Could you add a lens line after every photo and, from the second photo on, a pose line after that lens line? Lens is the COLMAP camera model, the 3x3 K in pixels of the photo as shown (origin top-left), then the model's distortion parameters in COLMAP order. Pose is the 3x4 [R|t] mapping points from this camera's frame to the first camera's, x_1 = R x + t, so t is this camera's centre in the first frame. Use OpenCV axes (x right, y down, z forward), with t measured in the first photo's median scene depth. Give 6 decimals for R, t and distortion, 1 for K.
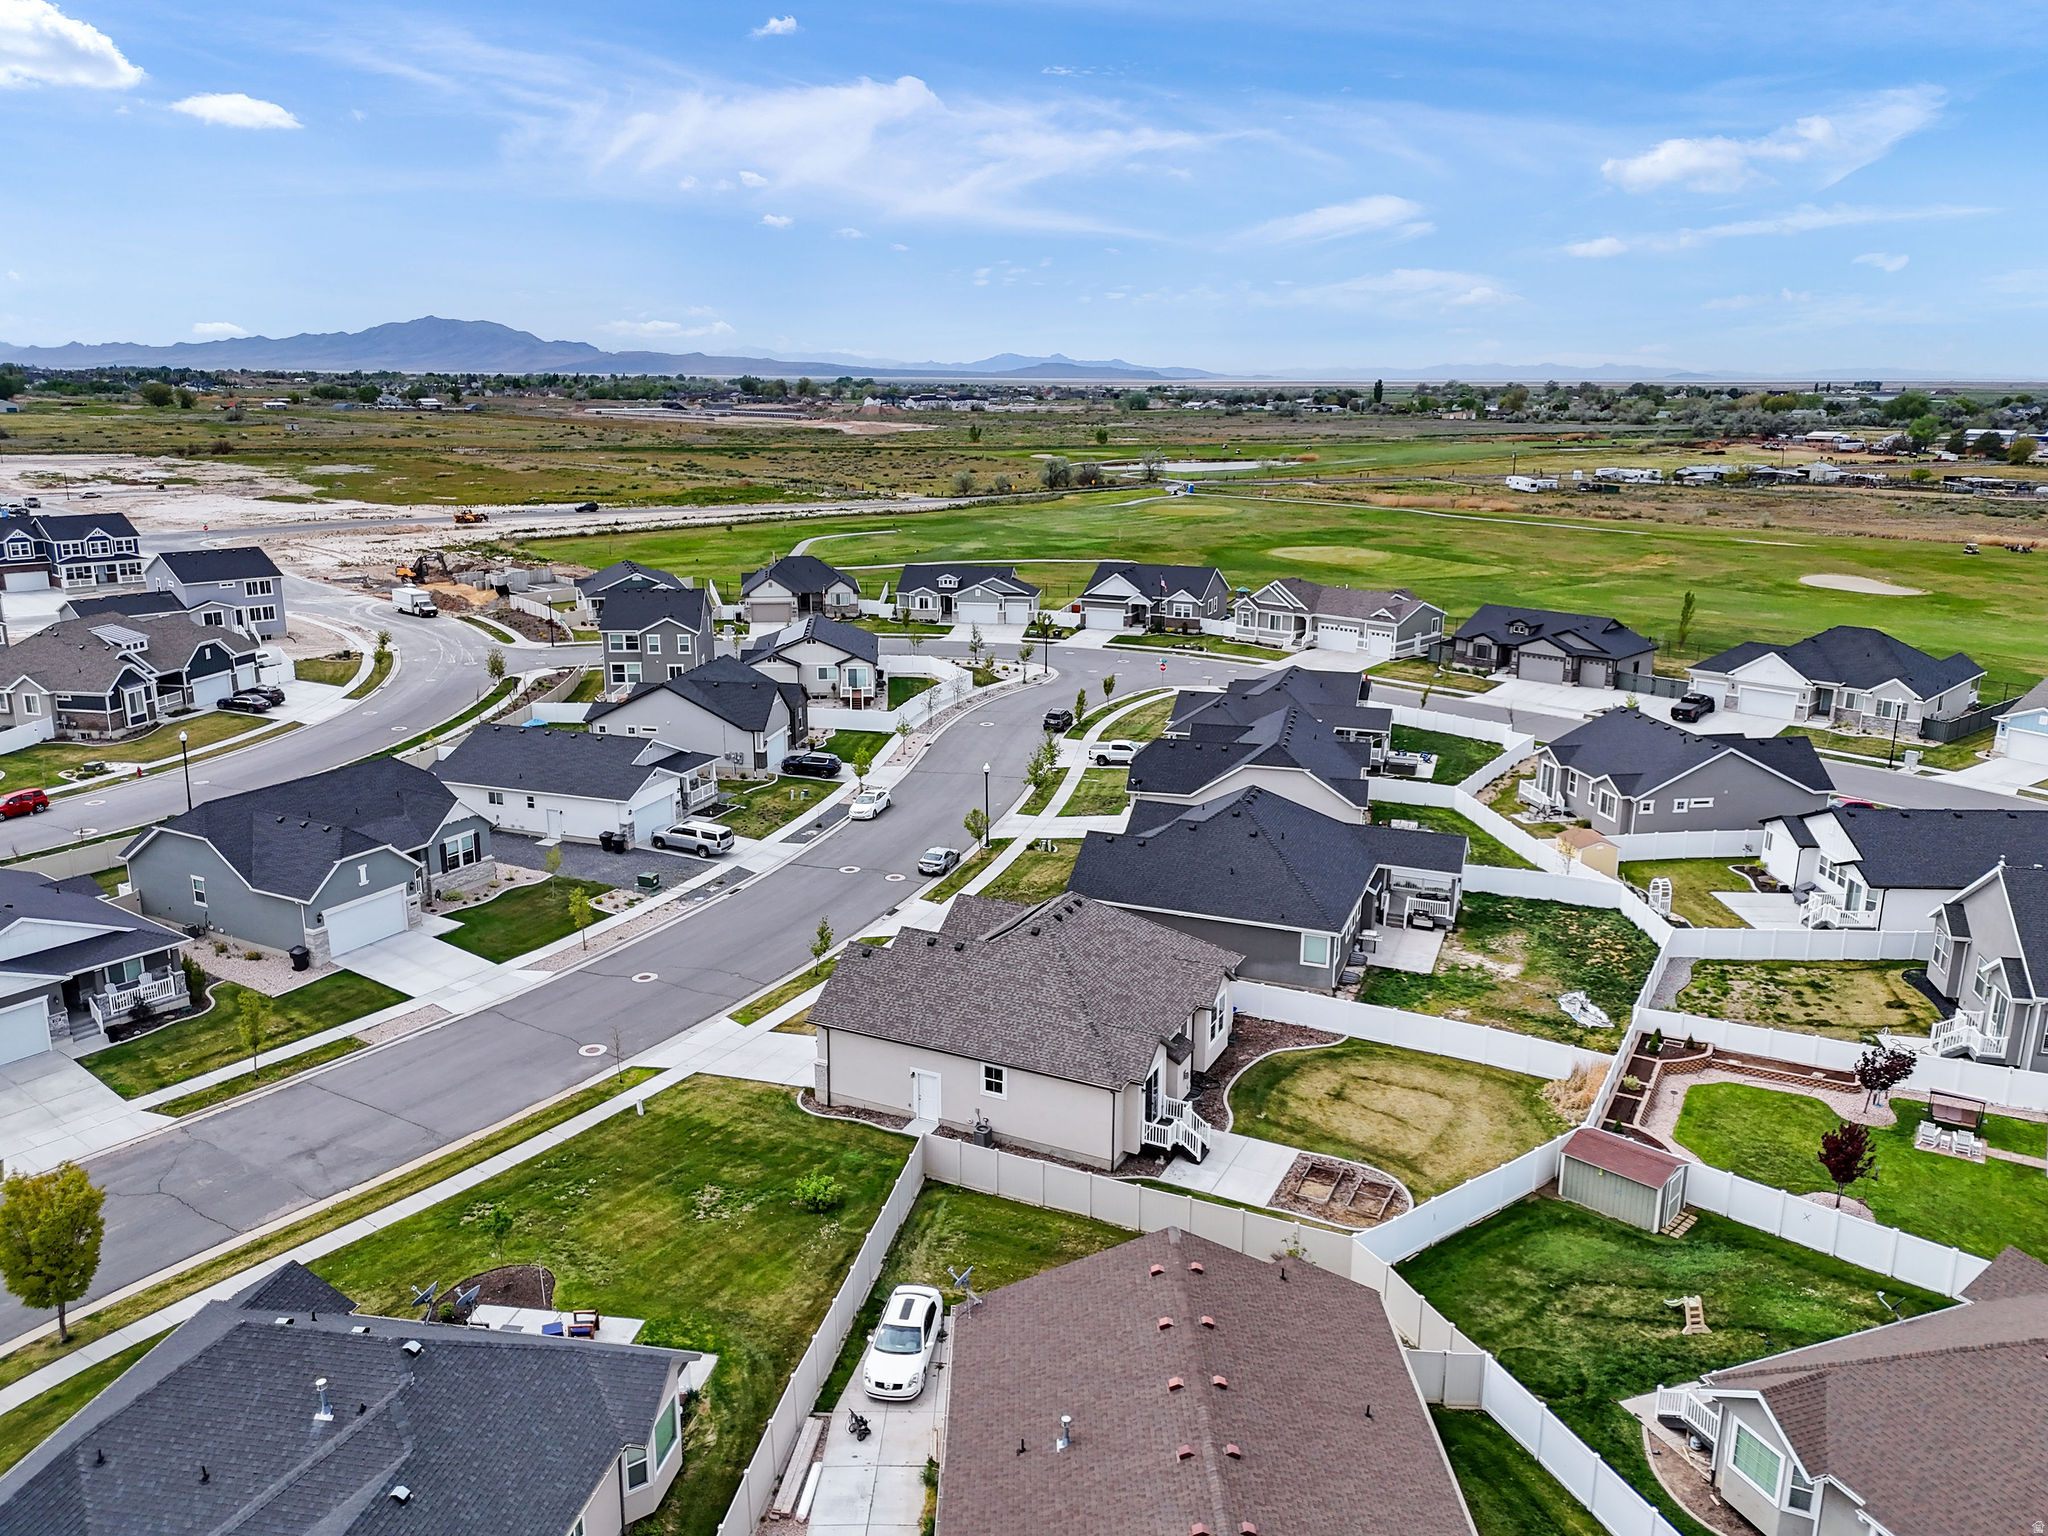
lens RADIAL K [[1517.2, 0, 1024.7], [0, 1517.2, 739.2], [0, 0, 1]] dist [0.088368, -0.089423]
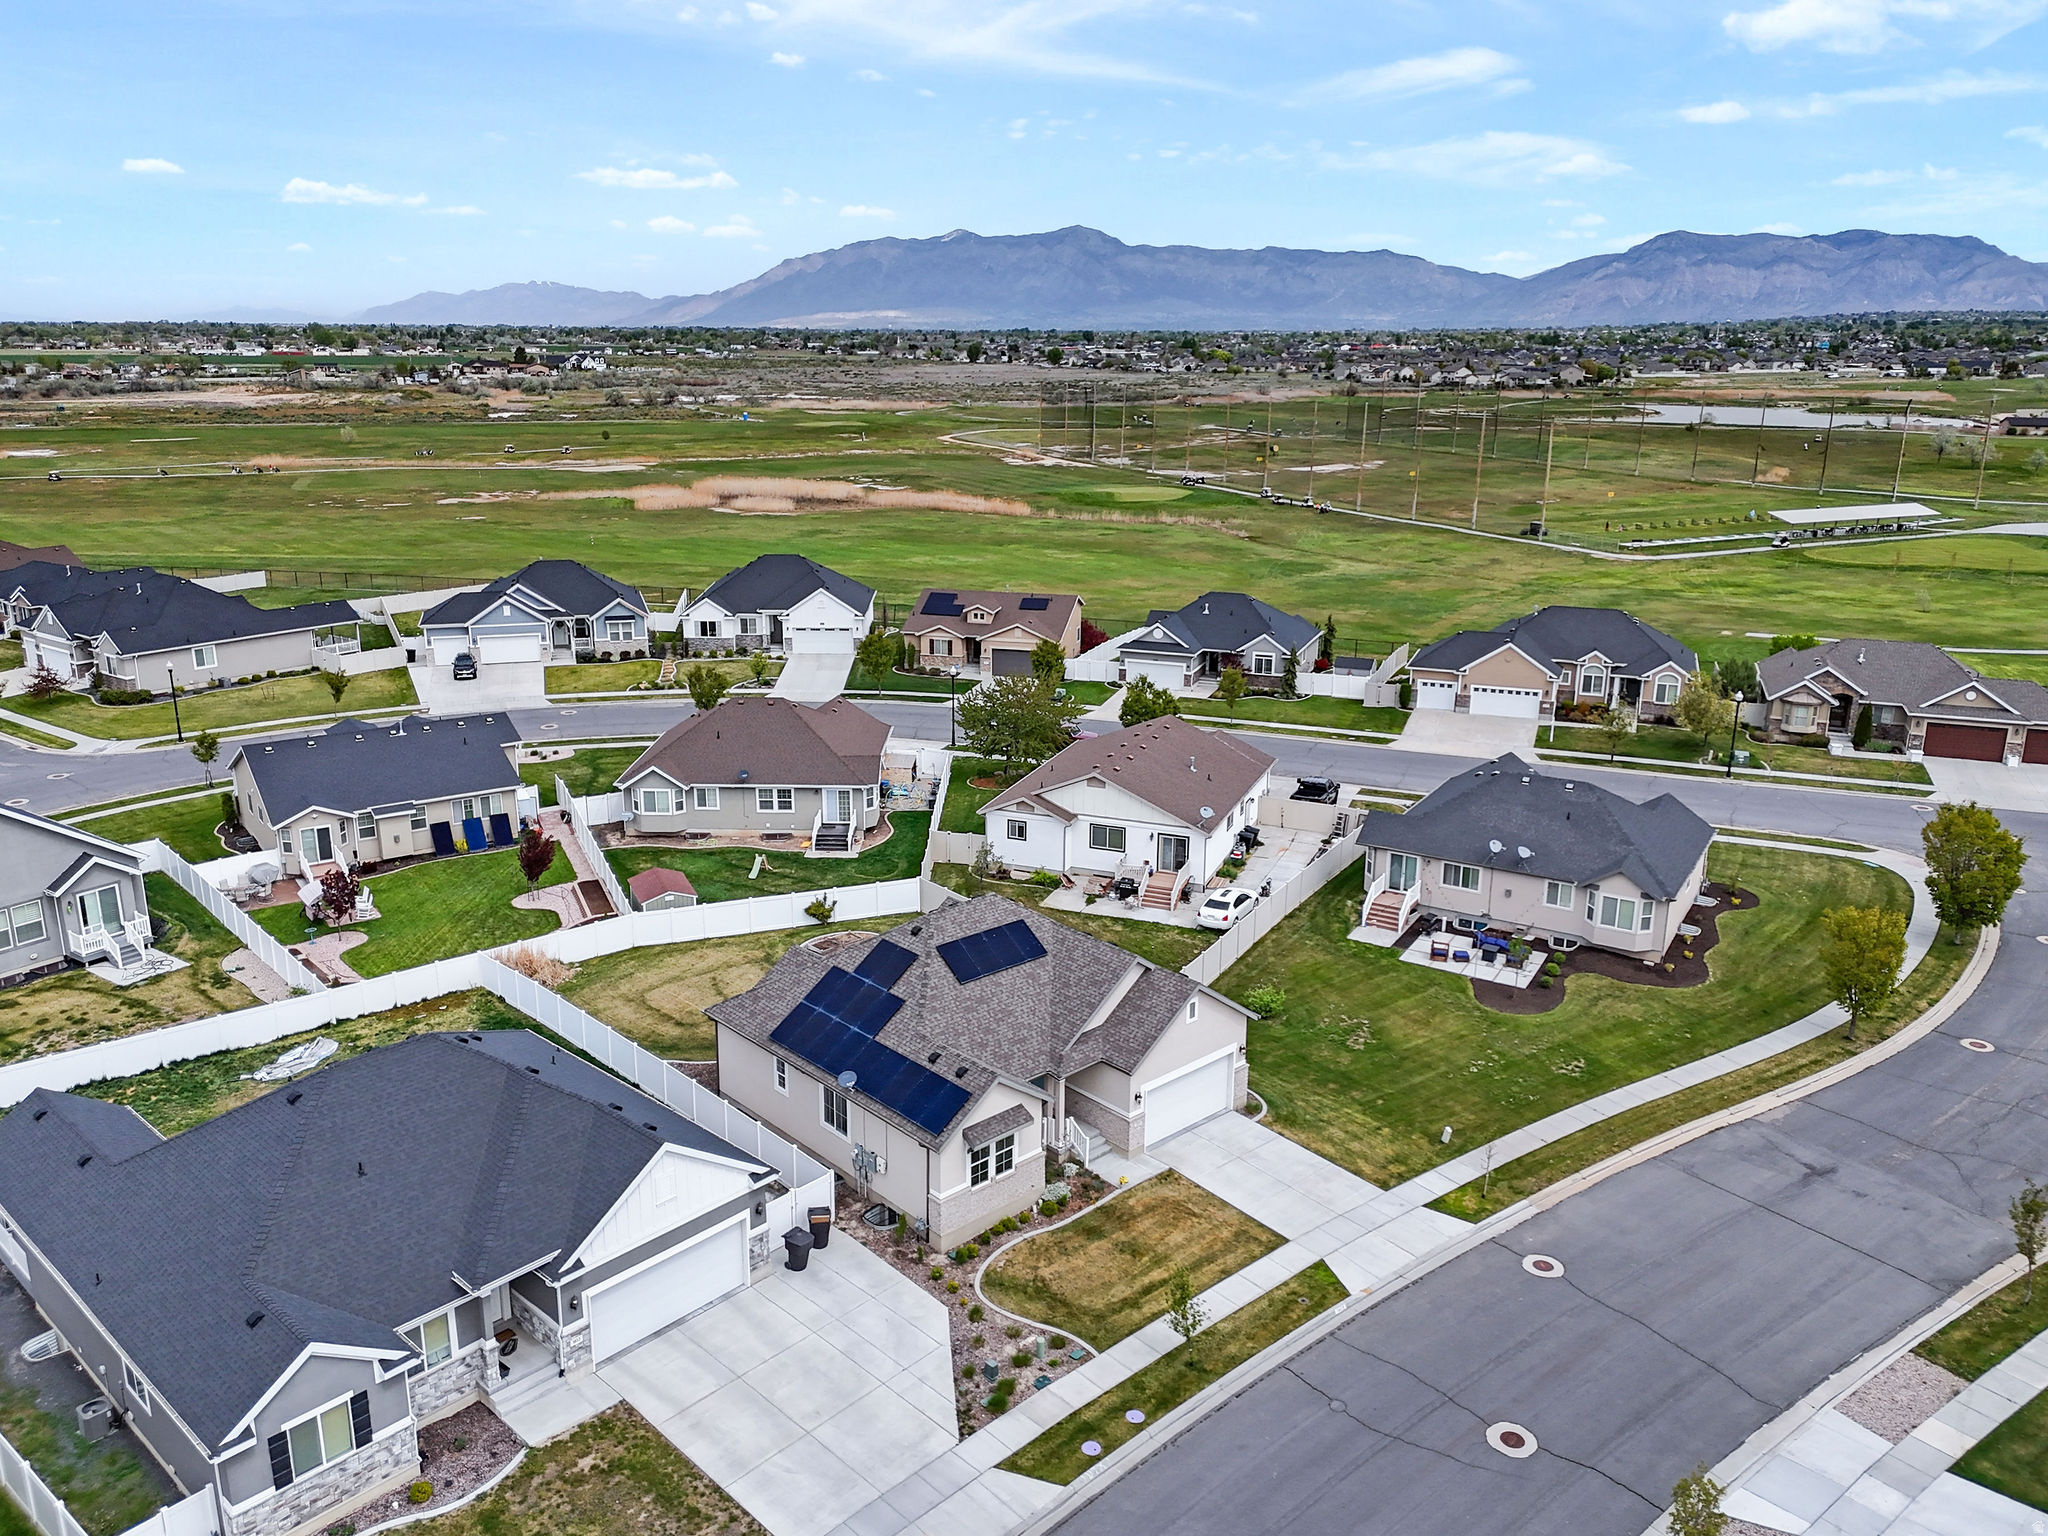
lens RADIAL K [[1539.0, 0, 1024.0], [0, 1539.0, 768.0], [0, 0, 1]] dist [0.107009, -0.152972]
pose [[-0.930509, -0.109853, 0.349407, -0.250789], [0.074906, 0.876725, 0.475123, -0.303904], [-0.358528, 0.468279, -0.807572, 1.360635]]
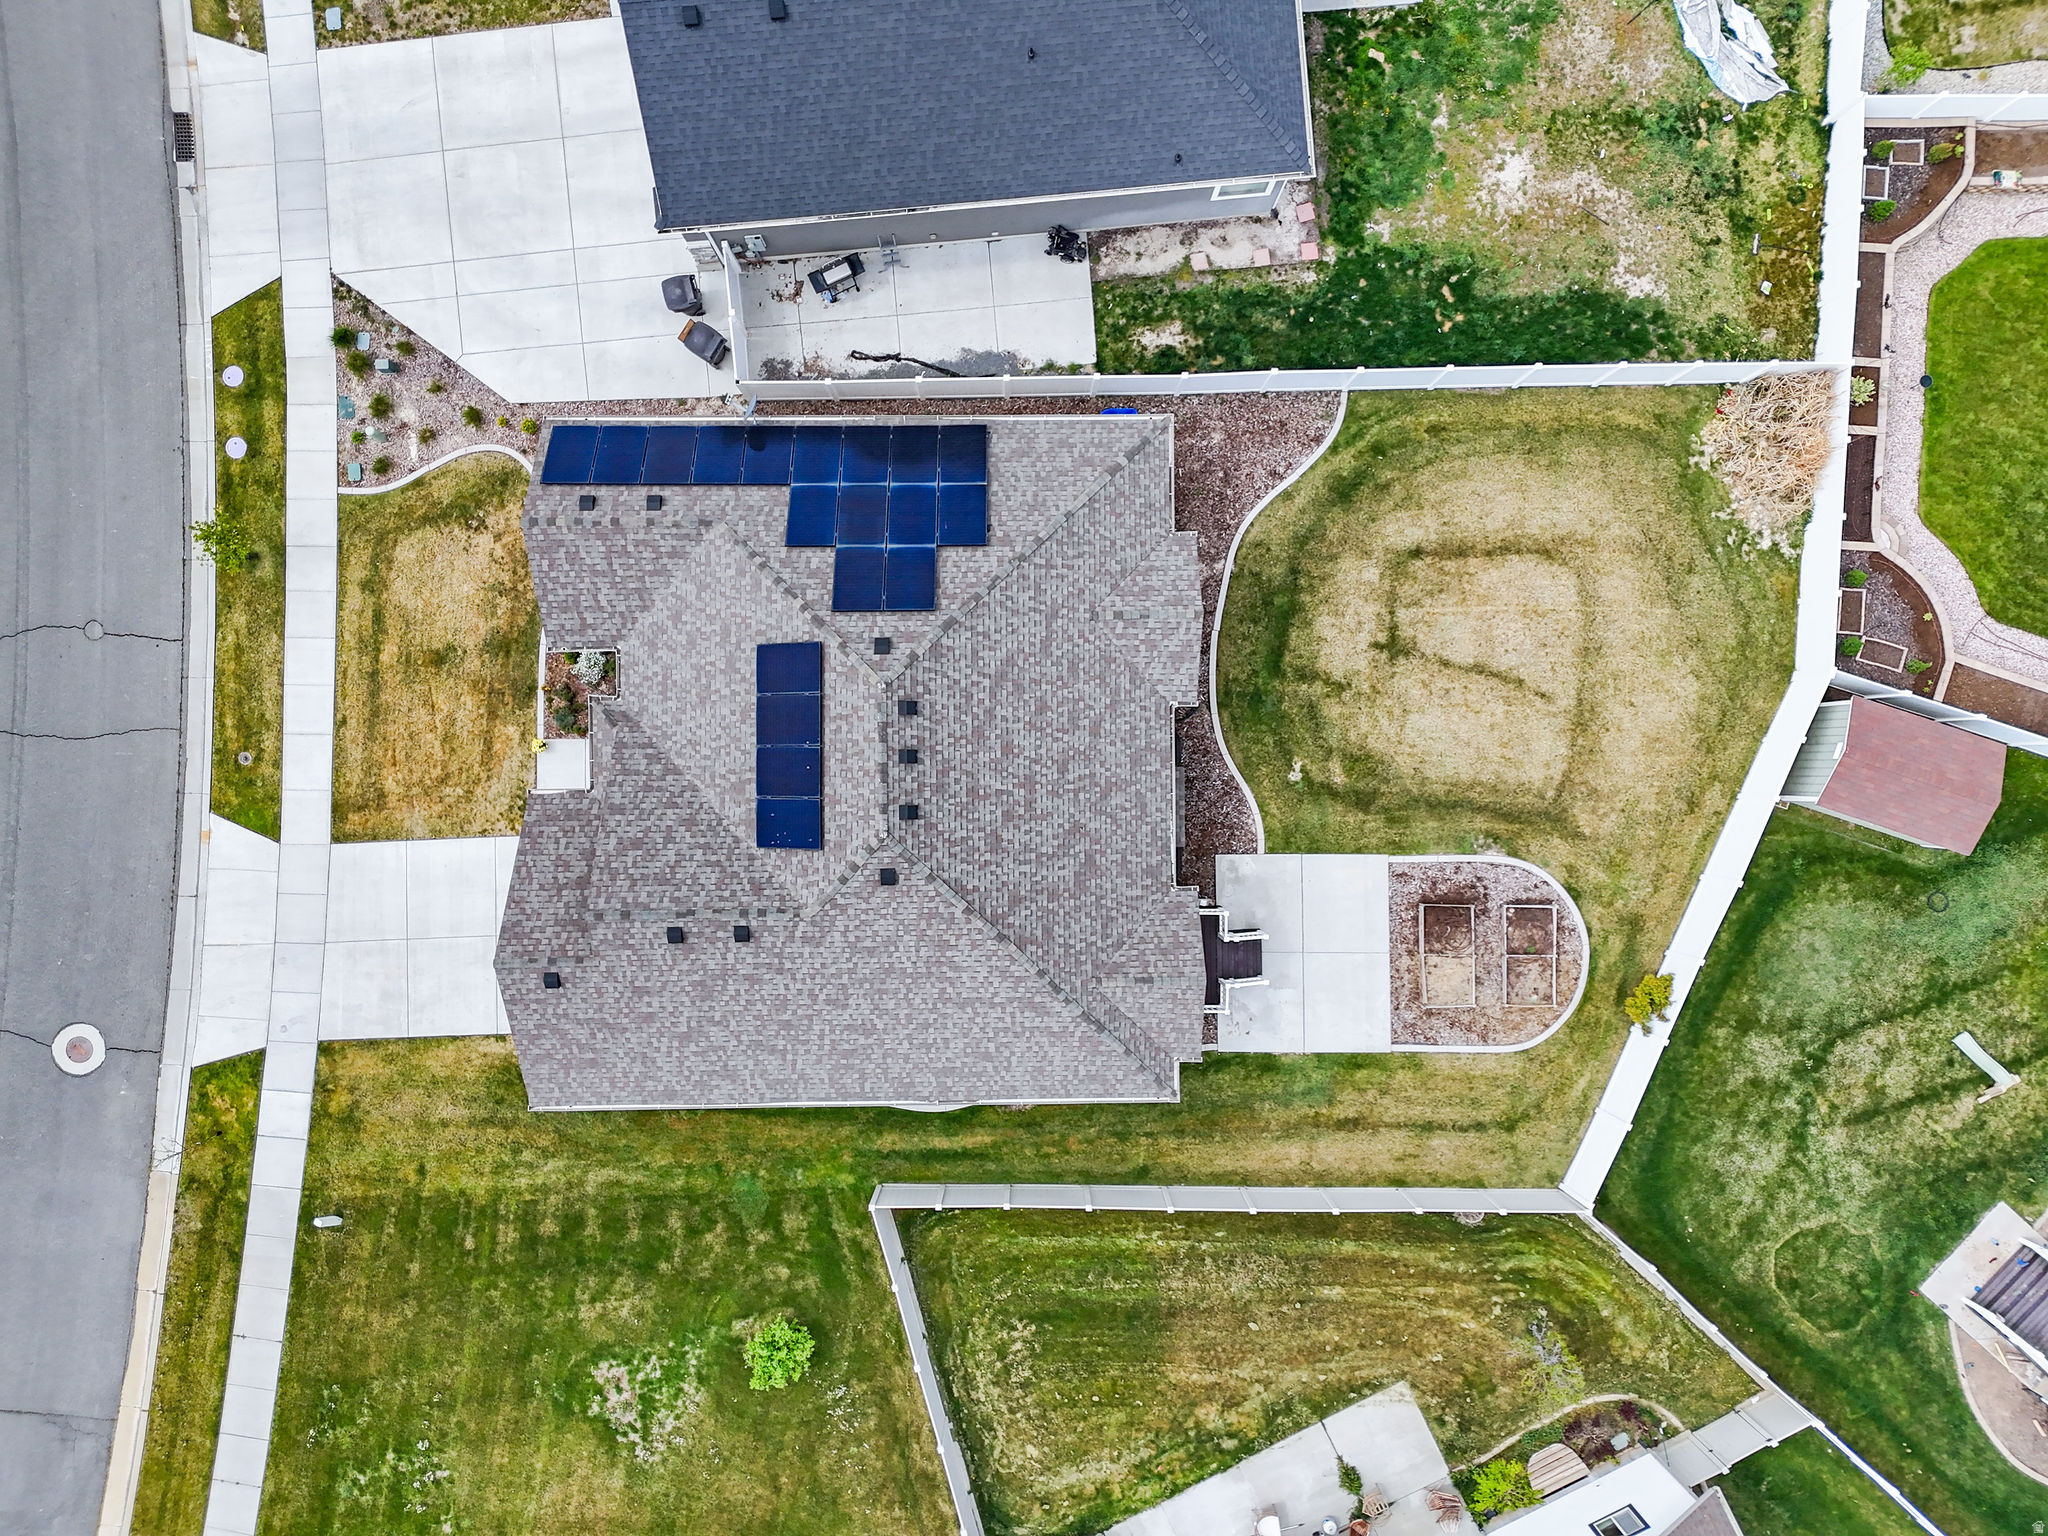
lens RADIAL K [[1495.1, 0, 1024.0], [0, 1495.1, 768.0], [0, 0, 1]] dist [0.087023, -0.088527]
pose [[0.895284, -0.445492, 0.001954, 0.047448], [0.101340, 0.207926, 0.972881, -0.262540], [-0.433817, -0.870806, 0.231299, 0.721708]]
